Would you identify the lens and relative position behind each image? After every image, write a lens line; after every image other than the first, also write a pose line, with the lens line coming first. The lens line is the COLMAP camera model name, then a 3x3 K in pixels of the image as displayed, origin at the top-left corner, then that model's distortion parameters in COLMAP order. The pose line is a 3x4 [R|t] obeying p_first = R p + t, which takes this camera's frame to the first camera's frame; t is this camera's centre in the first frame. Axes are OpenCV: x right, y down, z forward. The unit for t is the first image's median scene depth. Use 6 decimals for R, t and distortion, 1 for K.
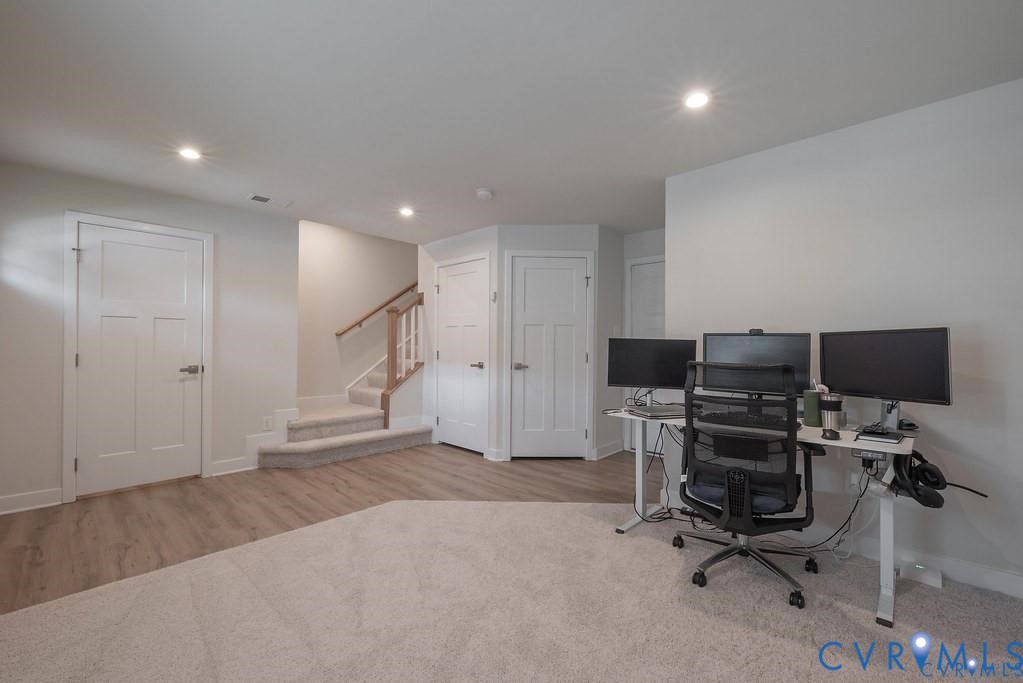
lens RADIAL K [[419.9, 0, 494.8], [0, 419.9, 346.8], [0, 0, 1]] dist [0.001409, 0.000219]
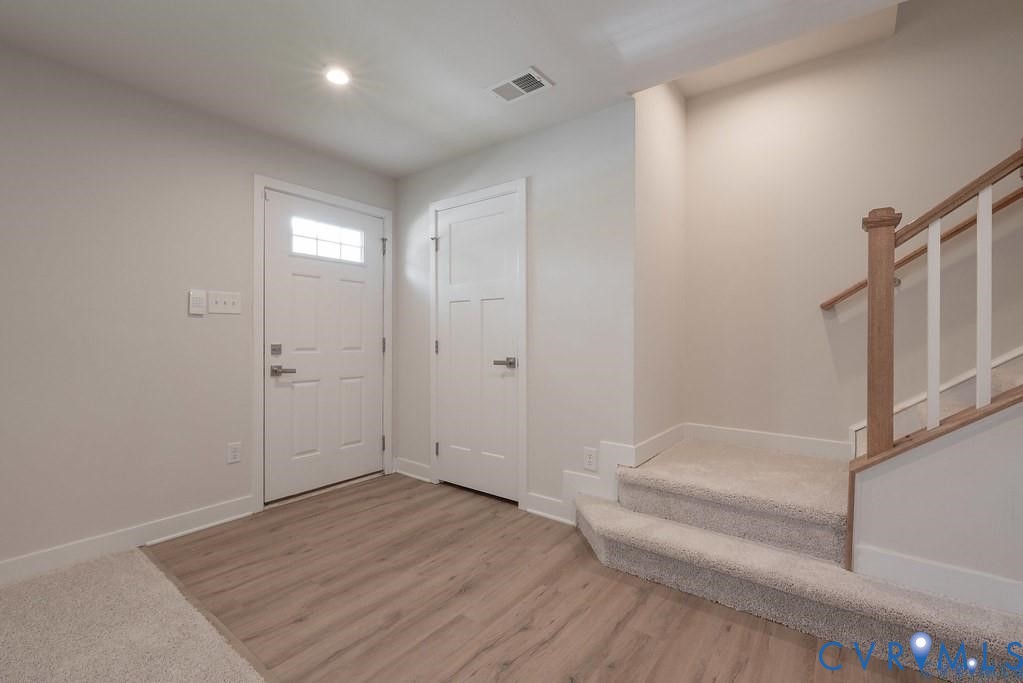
lens RADIAL K [[443.9, 0, 512.2], [0, 443.9, 340.5], [0, 0, 1]] dist [0.000929, 0.000301]
pose [[0.137451, 0.005444, -0.990494, 0.095669], [-0.002771, 0.999983, 0.005111, 0.009521], [0.990505, 0.002042, 0.137464, 0.961398]]
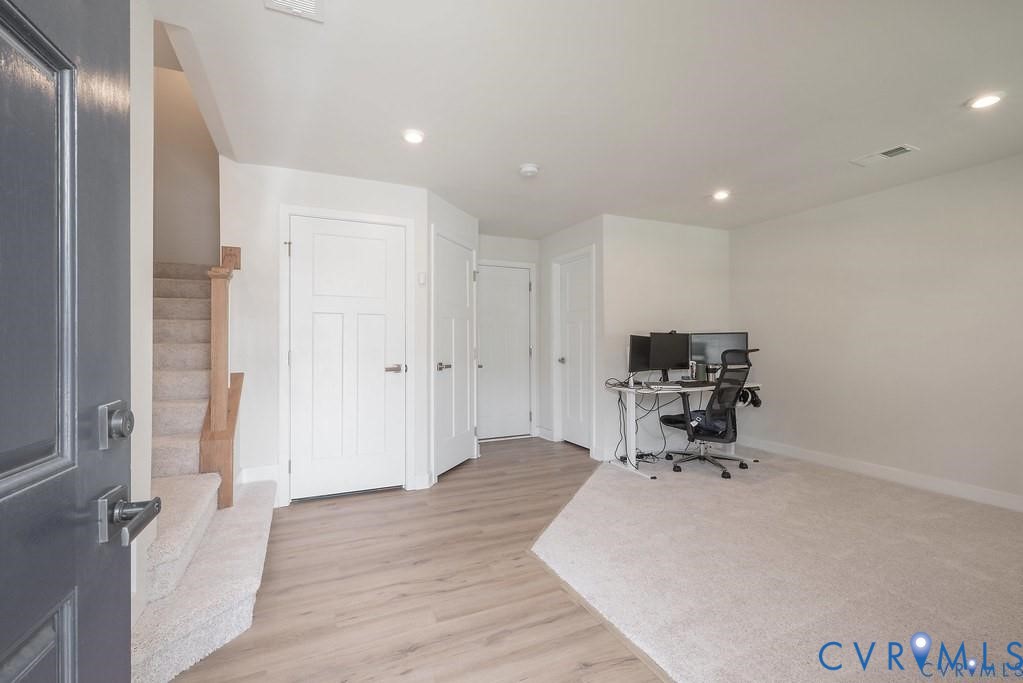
lens RADIAL K [[454.8, 0, 512.0], [0, 454.8, 340.4], [0, 0, 1]] dist [0.000897, 0.000155]
pose [[0.348040, -0.003104, 0.937475, -0.933209], [0.003413, 0.999992, 0.002044, -0.007636], [-0.937473, 0.002488, 0.348048, 0.691390]]
